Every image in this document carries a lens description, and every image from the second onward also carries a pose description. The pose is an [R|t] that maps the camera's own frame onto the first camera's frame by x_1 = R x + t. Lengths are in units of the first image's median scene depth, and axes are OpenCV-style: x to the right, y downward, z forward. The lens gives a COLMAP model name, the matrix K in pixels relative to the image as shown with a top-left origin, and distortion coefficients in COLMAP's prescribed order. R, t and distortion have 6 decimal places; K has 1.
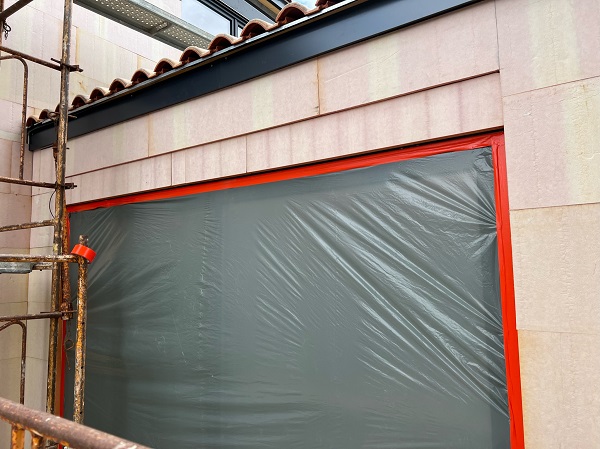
lens RADIAL K [[453.6, 0, 299.7], [0, 453.6, 225.4], [0, 0, 1]] dist [0.012414, 0.004618]
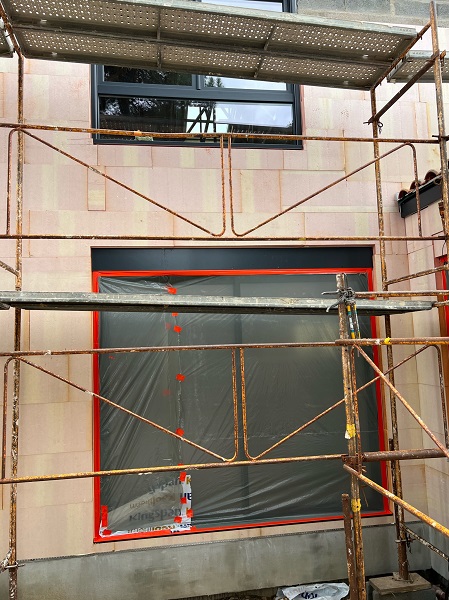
lens RADIAL K [[453.6, 0, 225.2], [0, 453.6, 299.6], [0, 0, 1]] dist [0.012414, 0.004618]
pose [[0.690320, -0.078049, -0.719282, -0.075698], [0.096237, 0.995236, -0.015631, 0.039997], [0.717075, -0.058432, 0.694542, -0.275493]]
